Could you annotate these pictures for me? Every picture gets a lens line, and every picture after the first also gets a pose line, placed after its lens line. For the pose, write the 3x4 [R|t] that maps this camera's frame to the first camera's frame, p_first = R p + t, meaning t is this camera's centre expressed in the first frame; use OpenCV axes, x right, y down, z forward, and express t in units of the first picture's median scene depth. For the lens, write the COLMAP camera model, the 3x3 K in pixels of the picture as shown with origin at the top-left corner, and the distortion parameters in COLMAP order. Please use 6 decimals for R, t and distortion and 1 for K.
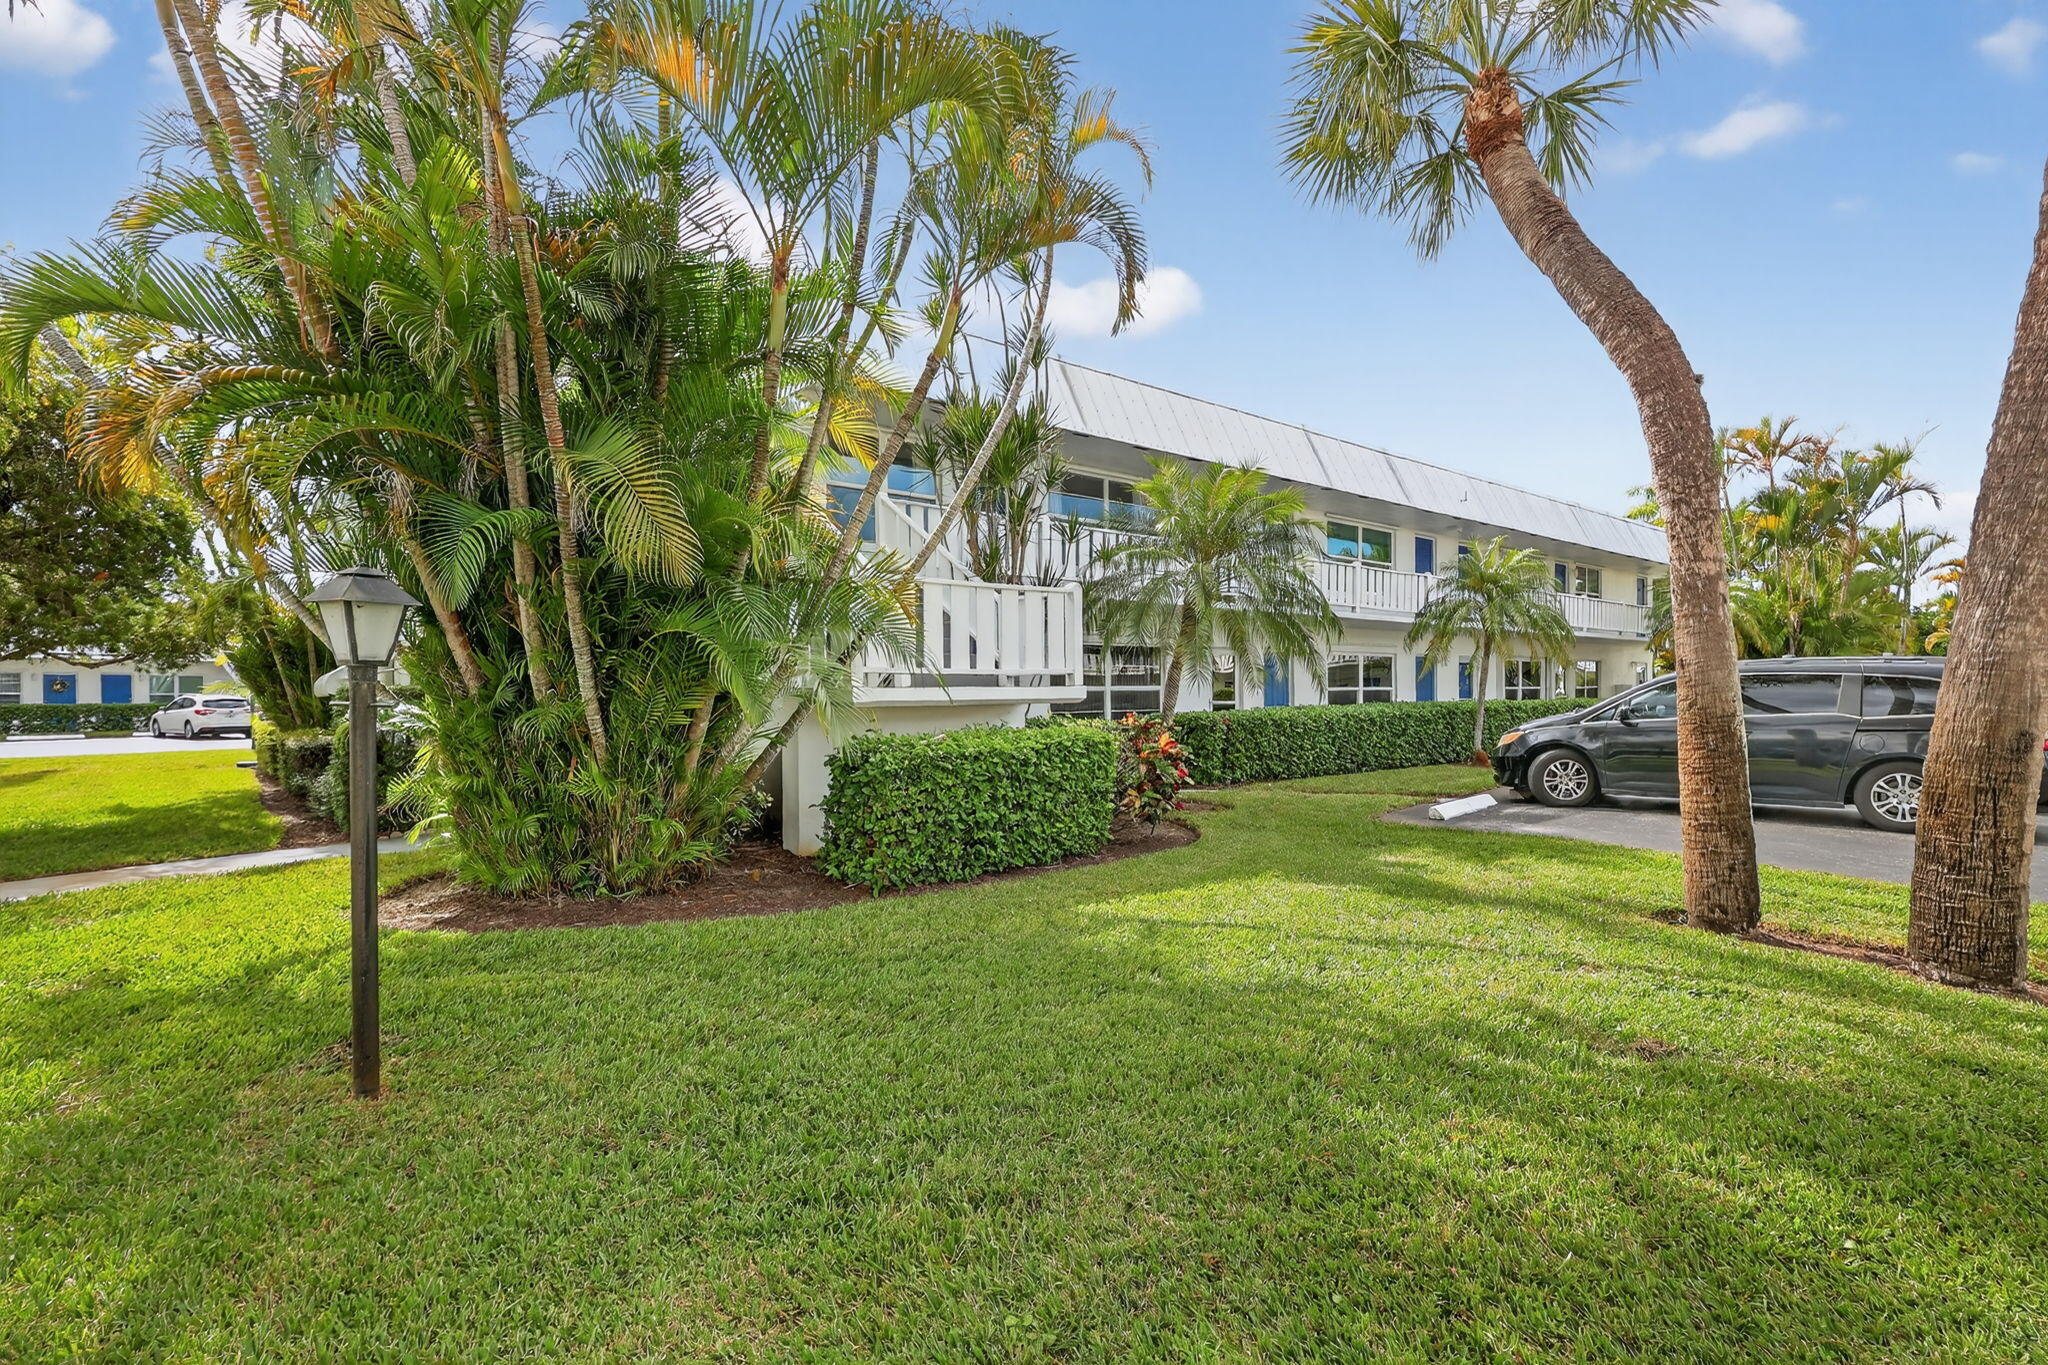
lens RADIAL K [[958.1, 0, 1030.0], [0, 958.1, 679.4], [0, 0, 1]] dist [0.001090, 0.000327]
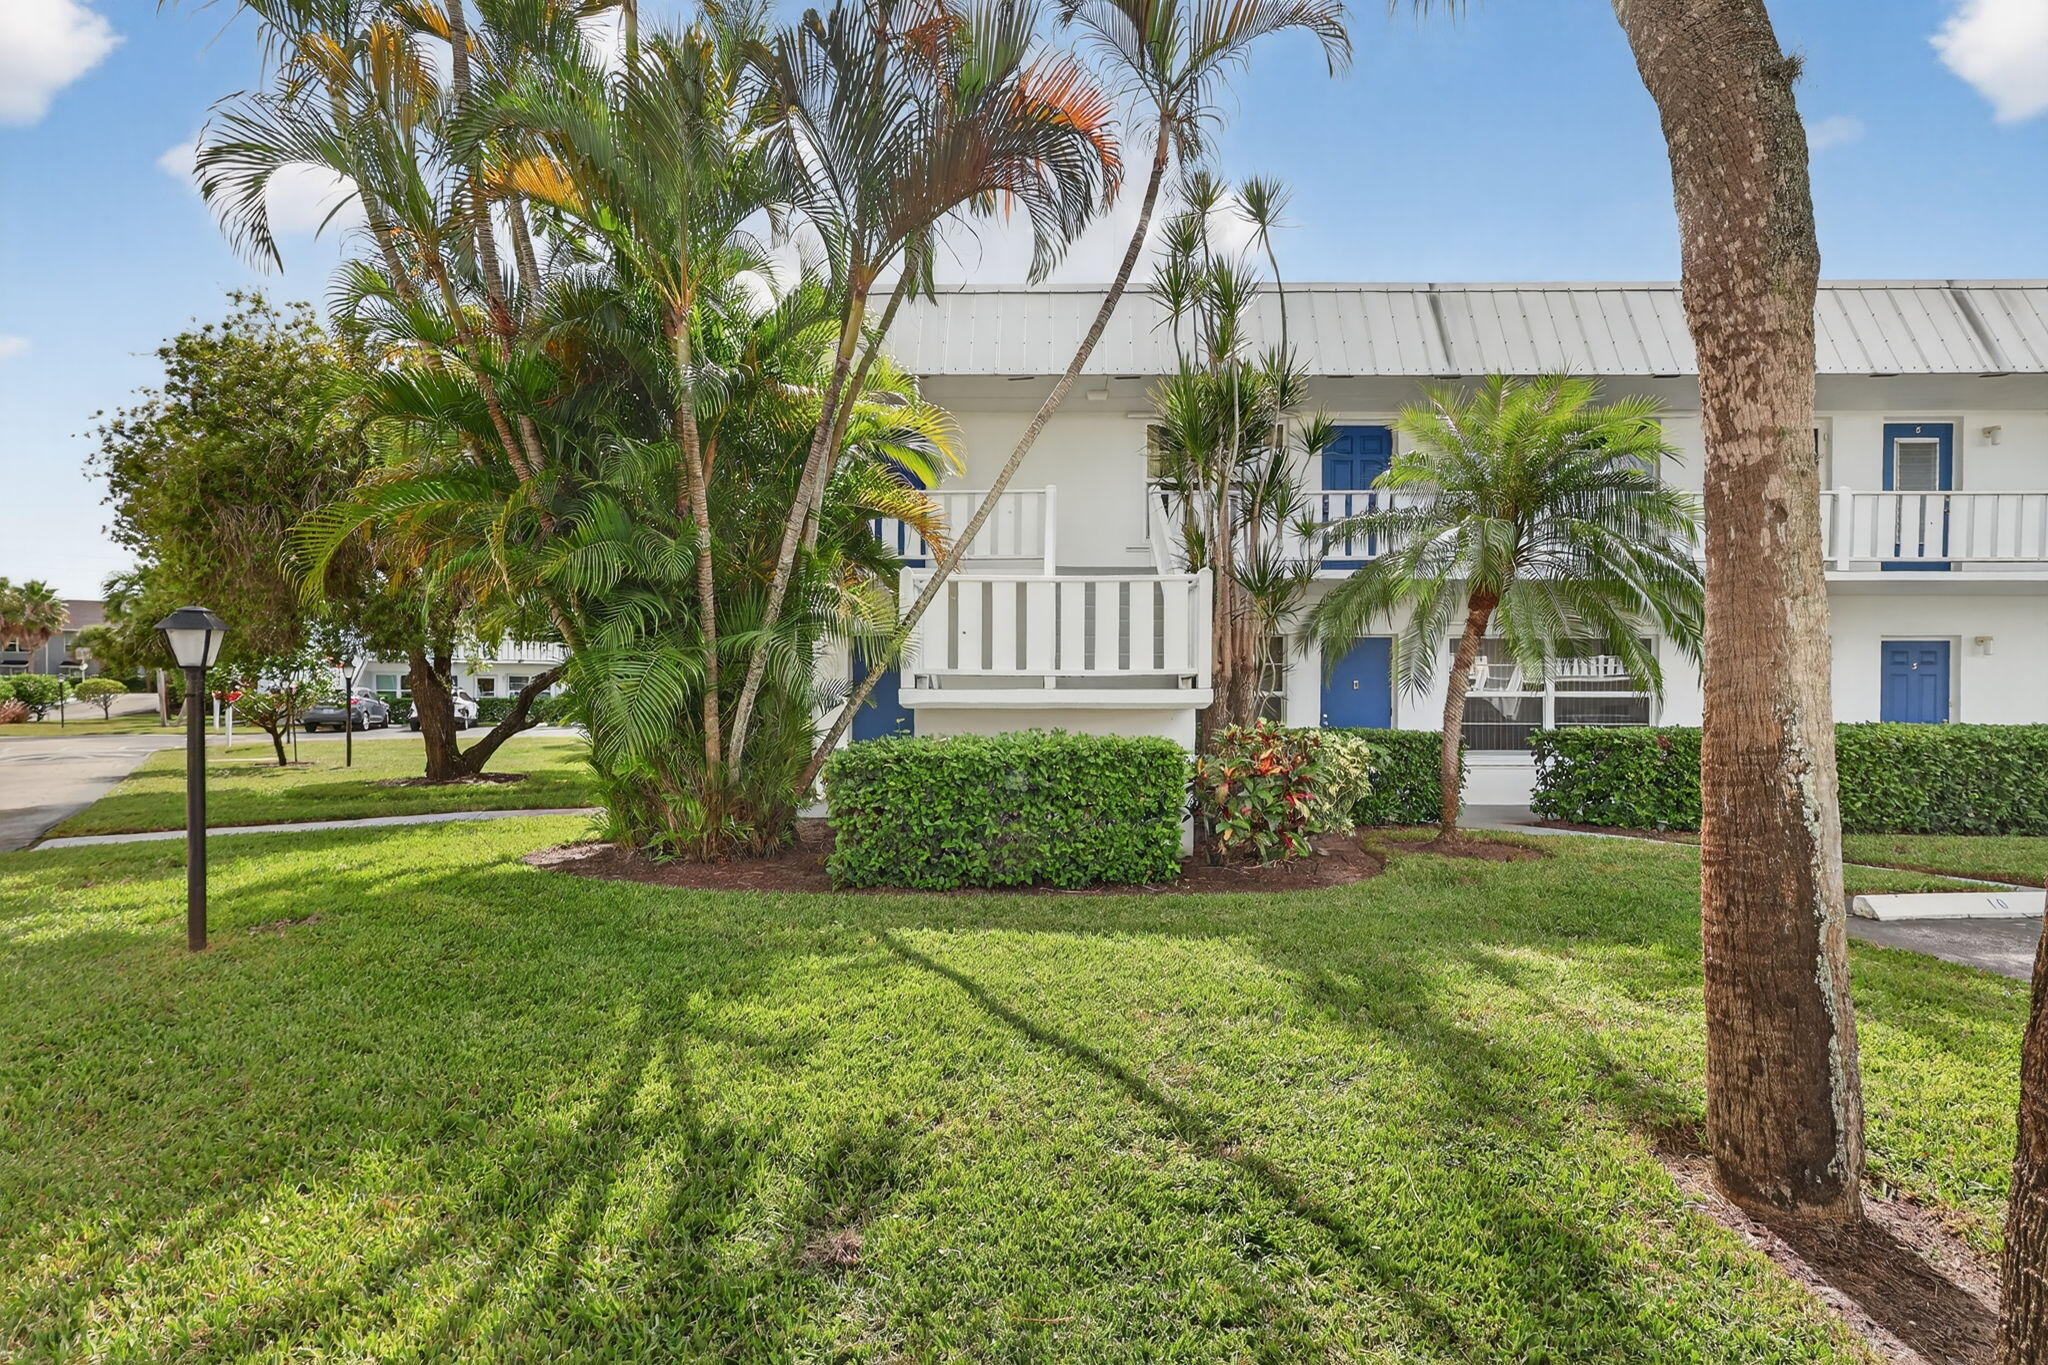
lens RADIAL K [[944.9, 0, 1024.0], [0, 944.9, 682.5], [0, 0, 1]] dist [0.001942, 0.000954]
pose [[0.757385, -0.000565, -0.652969, 0.519896], [-0.000557, 0.999999, -0.001510, 0.003060], [0.652969, 0.001507, 0.757384, 0.269161]]
